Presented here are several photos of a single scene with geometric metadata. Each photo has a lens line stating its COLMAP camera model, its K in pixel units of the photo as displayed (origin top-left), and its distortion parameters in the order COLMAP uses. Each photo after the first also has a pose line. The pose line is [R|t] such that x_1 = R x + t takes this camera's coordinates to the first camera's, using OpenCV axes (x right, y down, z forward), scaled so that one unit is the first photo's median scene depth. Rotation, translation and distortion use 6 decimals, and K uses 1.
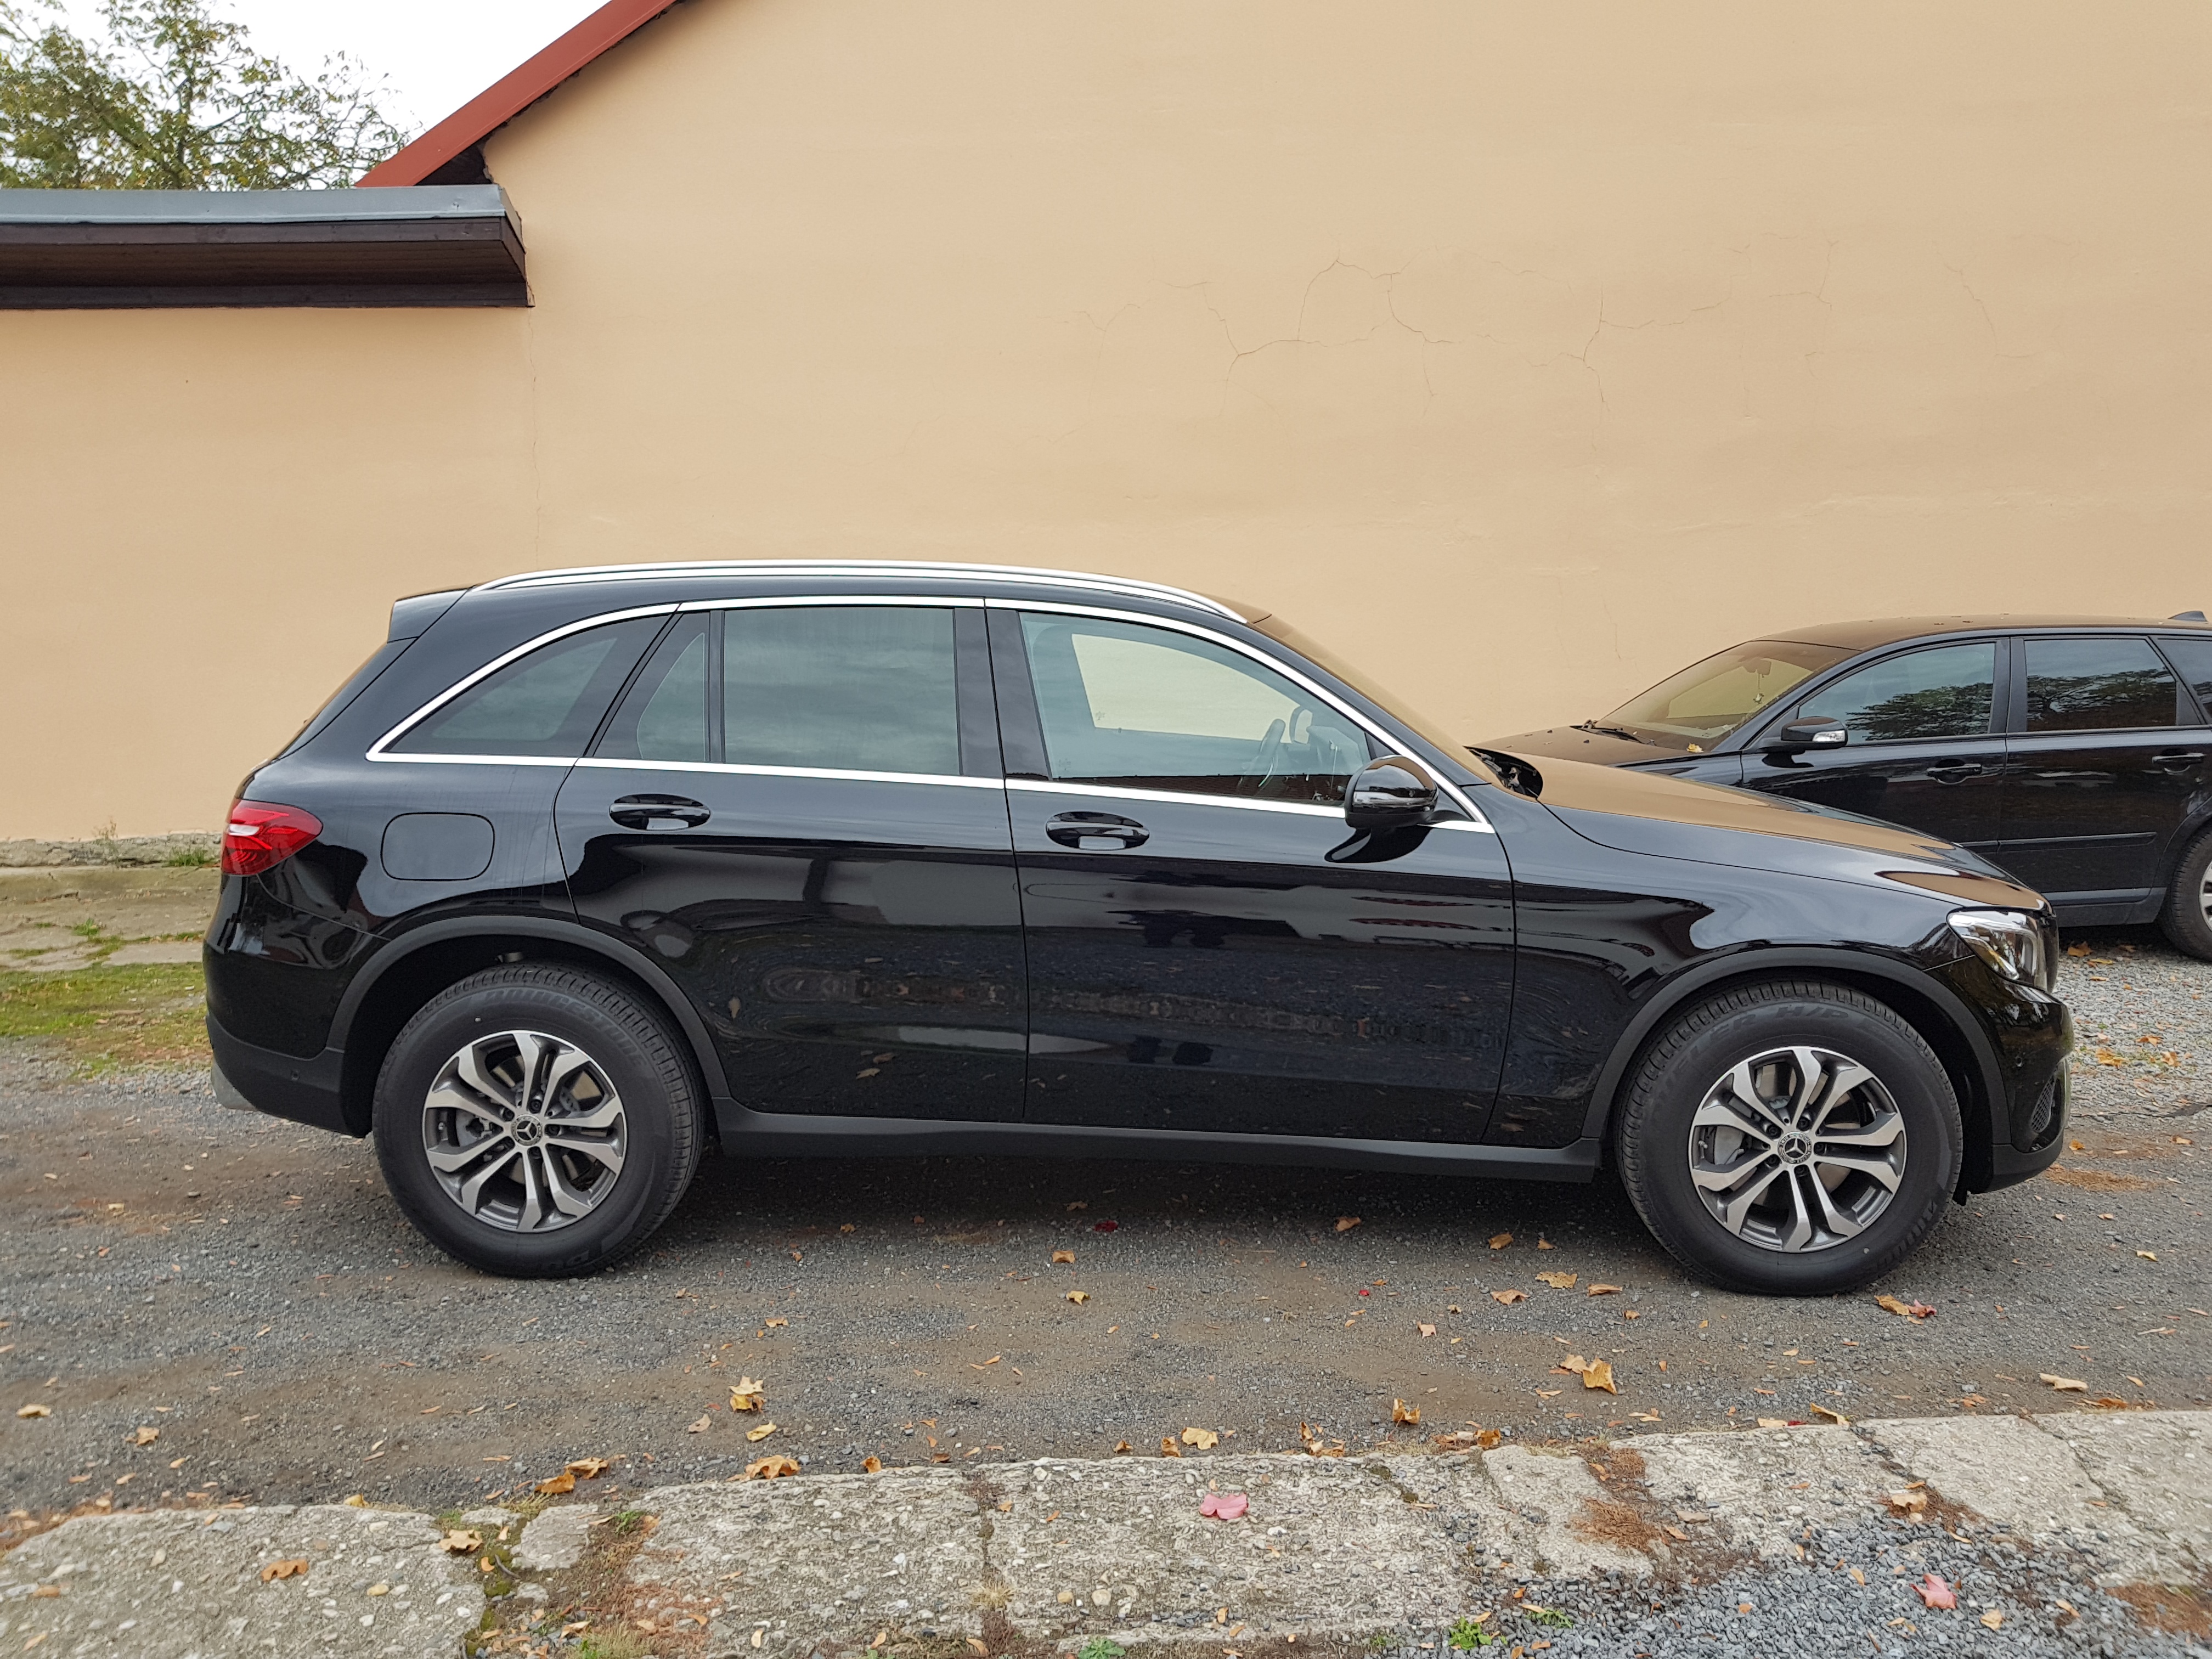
lens RADIAL K [[1755.4, 0, 1141.0], [0, 1755.4, 849.9], [0, 0, 1]] dist [-0.012544, -0.002674]
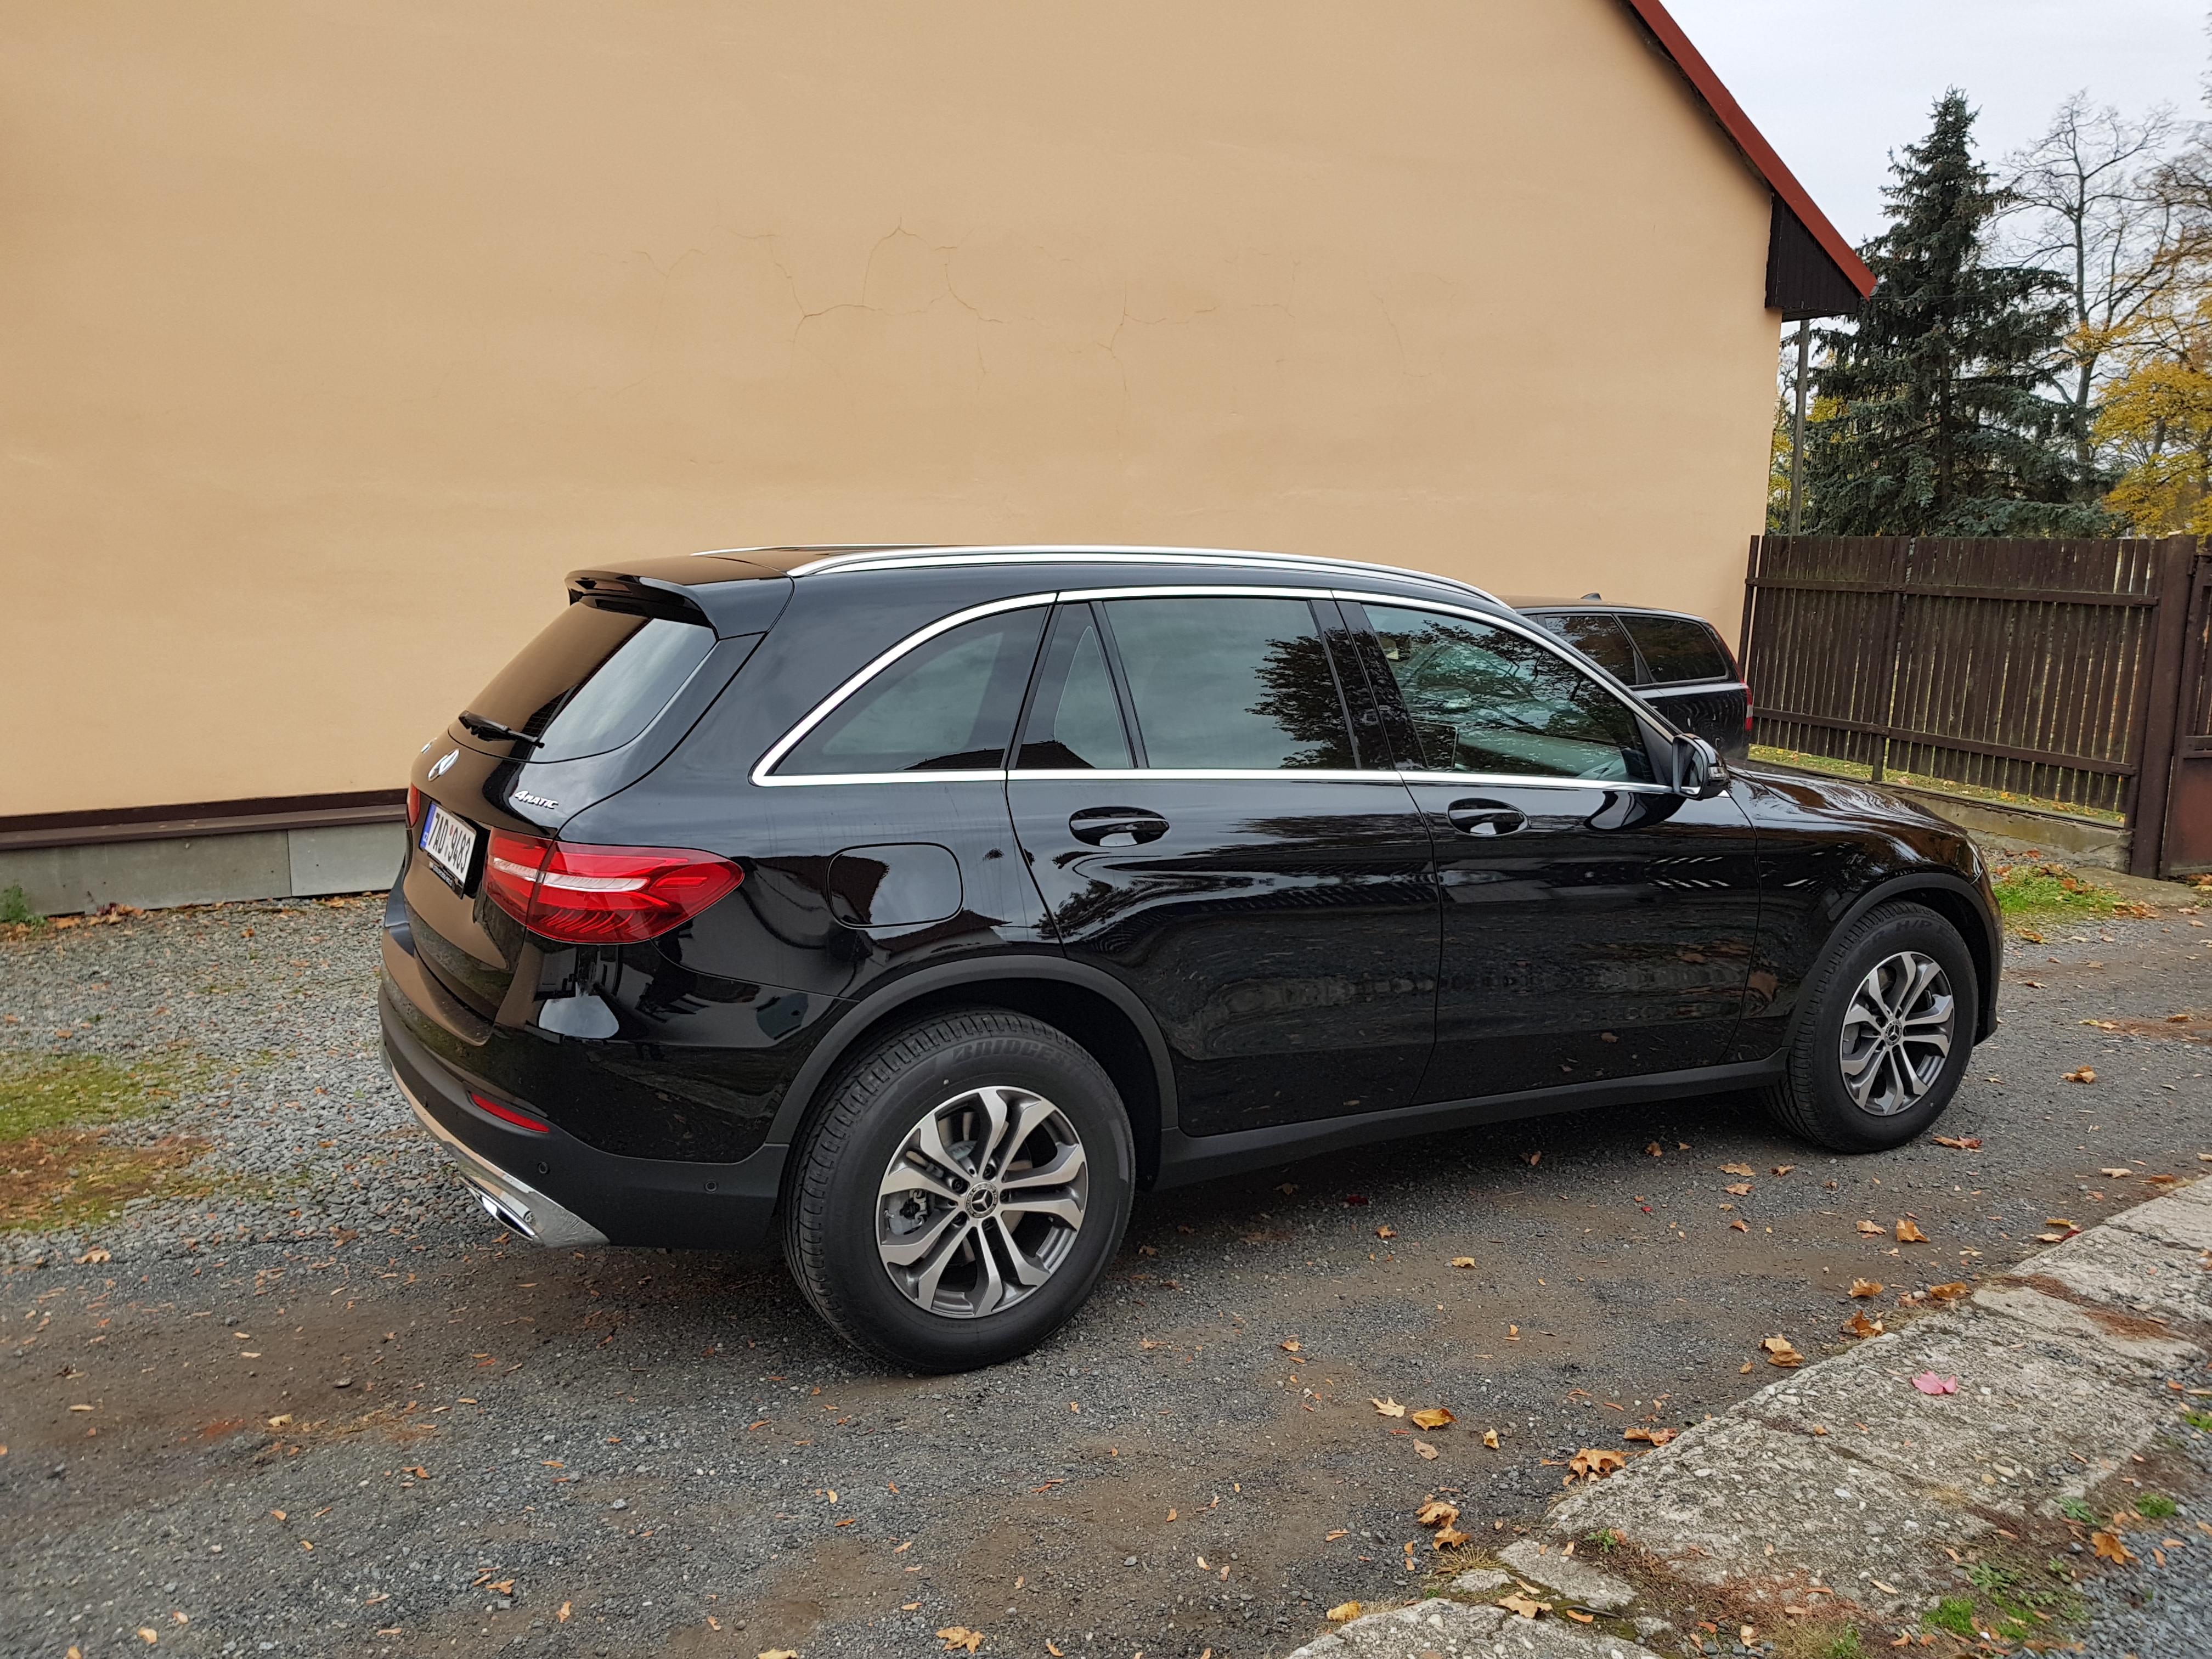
lens RADIAL K [[1716.6, 0, 1100.9], [0, 1716.6, 900.3], [0, 0, 1]] dist [-0.013297, -0.009104]
pose [[0.846466, -0.088103, 0.525102, -0.750506], [0.059732, 0.995702, 0.070773, -0.046916], [-0.529081, -0.028541, 0.848091, 0.251945]]
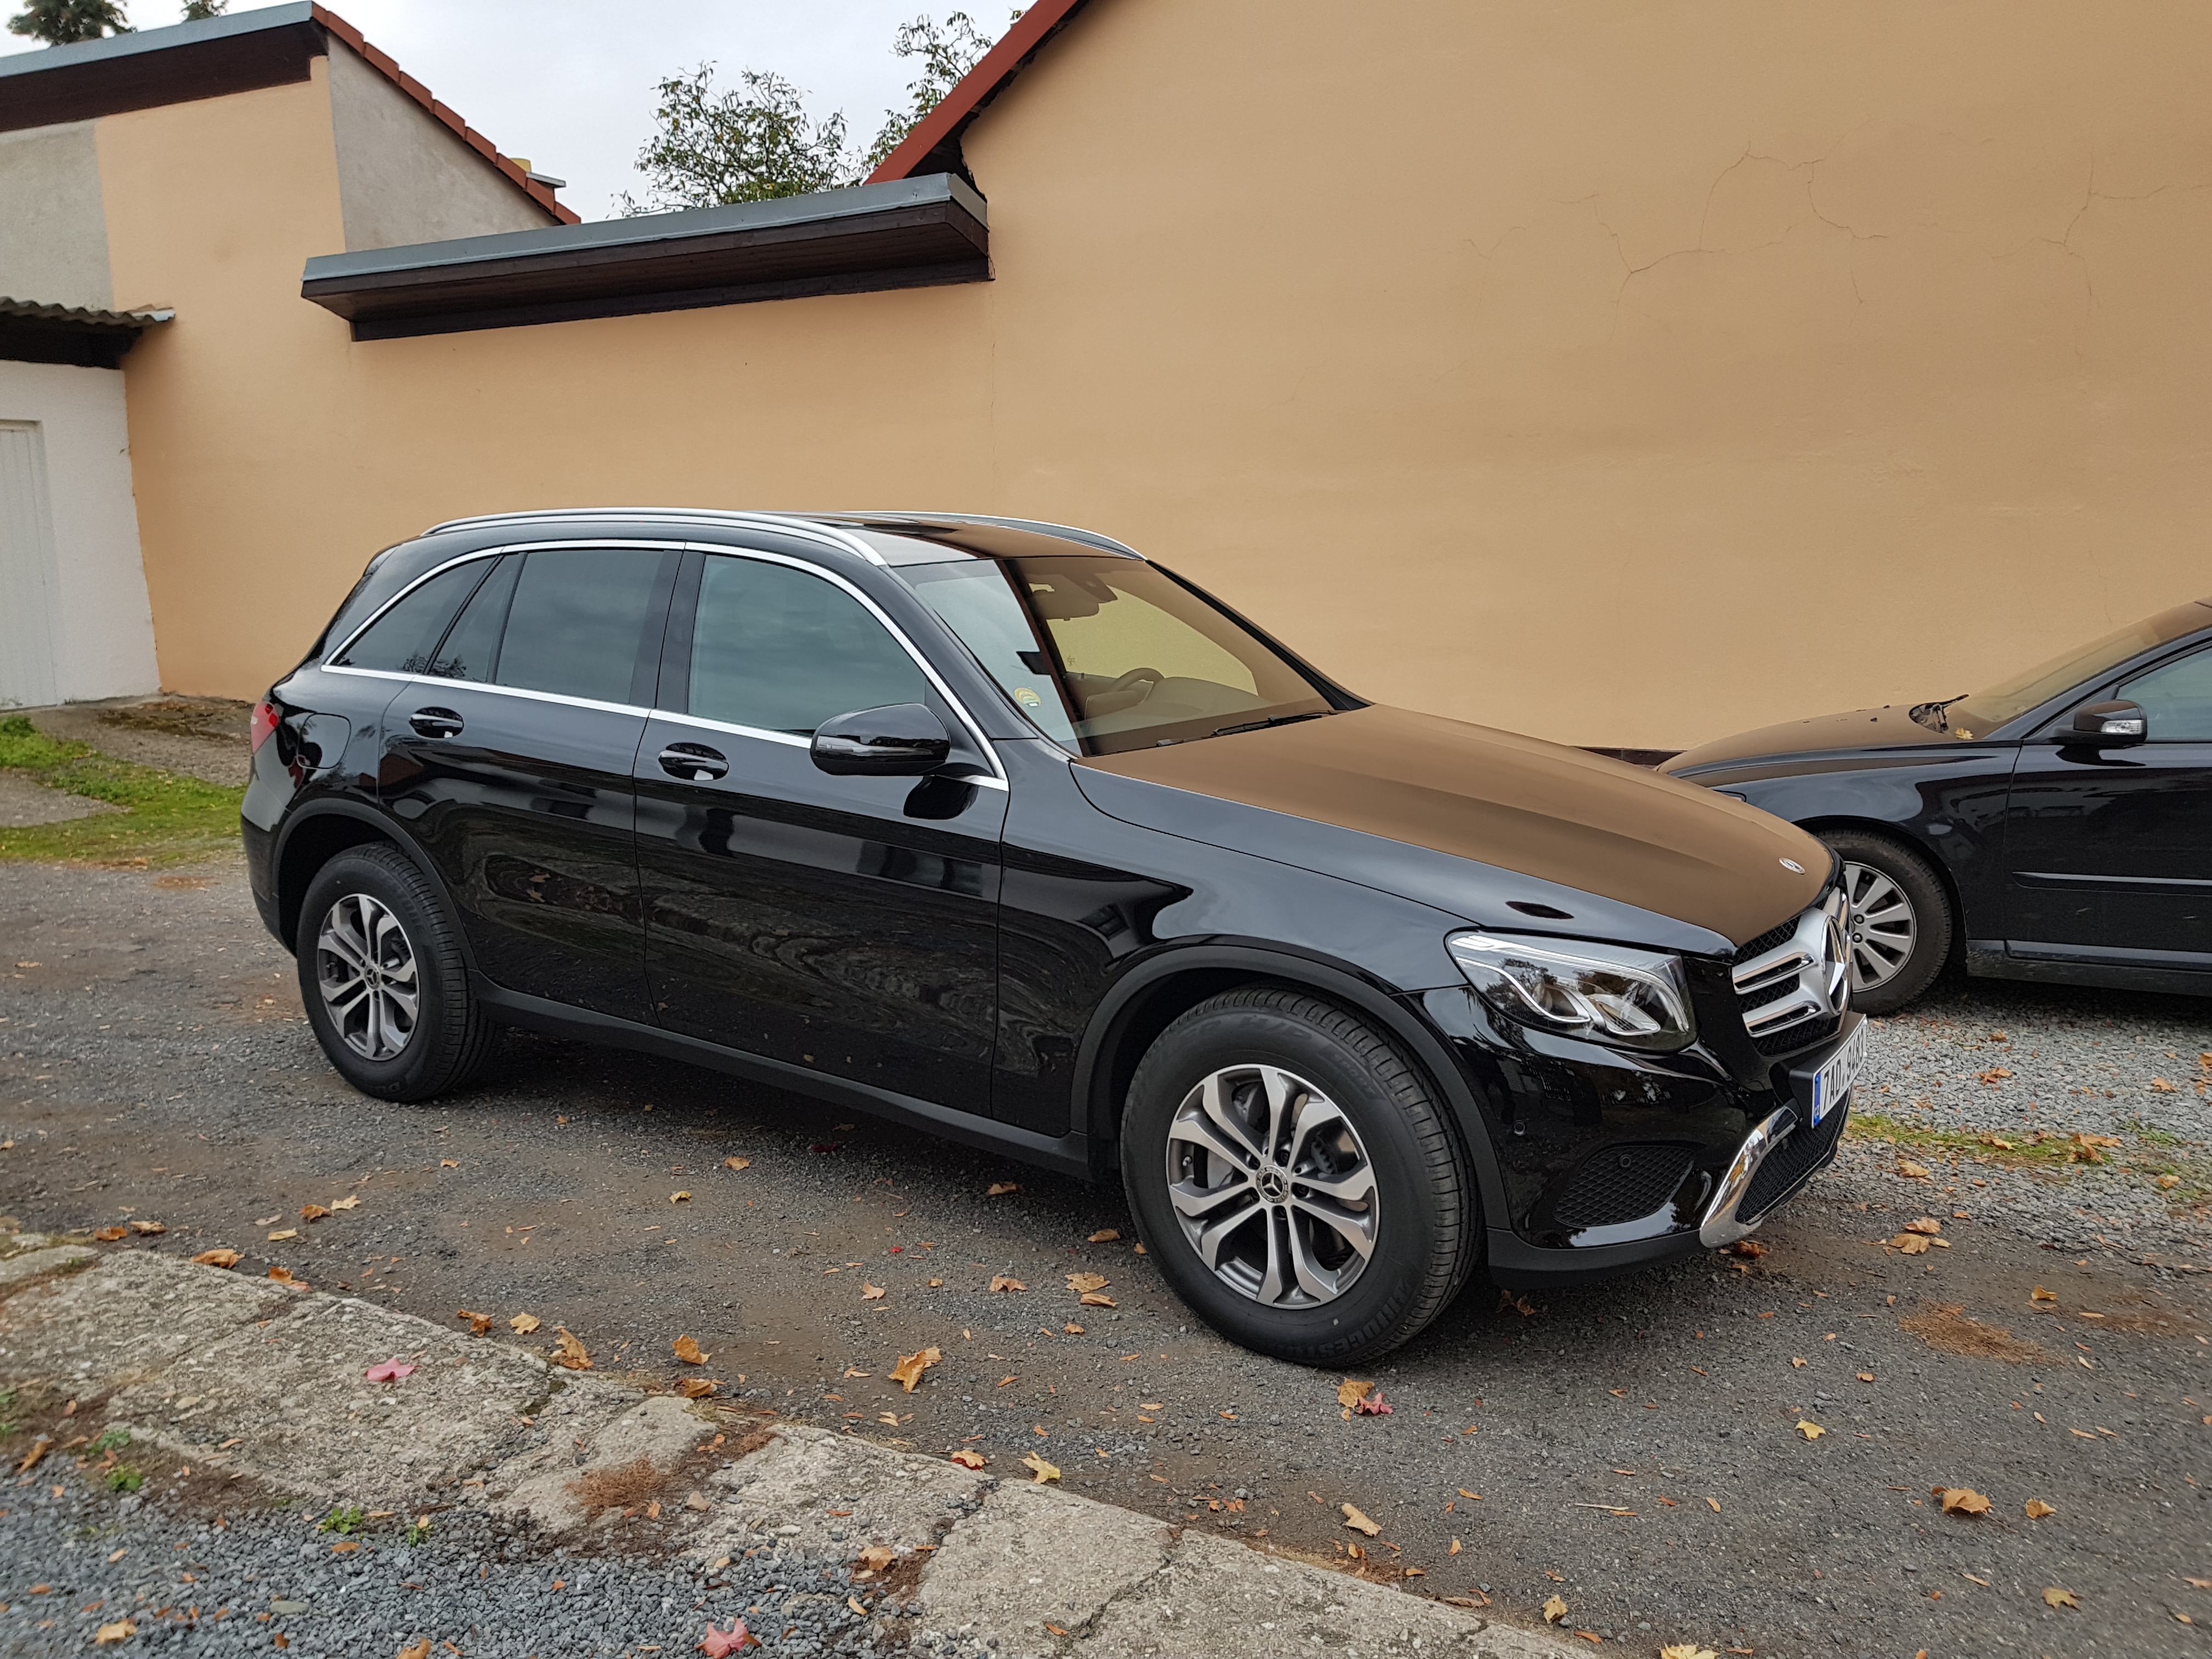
lens RADIAL K [[1762.1, 0, 1114.1], [0, 1762.1, 825.6], [0, 0, 1]] dist [-0.013696, -0.002166]
pose [[0.848931, 0.082652, -0.522000, 0.739553], [-0.075192, 0.996537, 0.035502, -0.028843], [0.523127, 0.009111, 0.852206, 0.226504]]
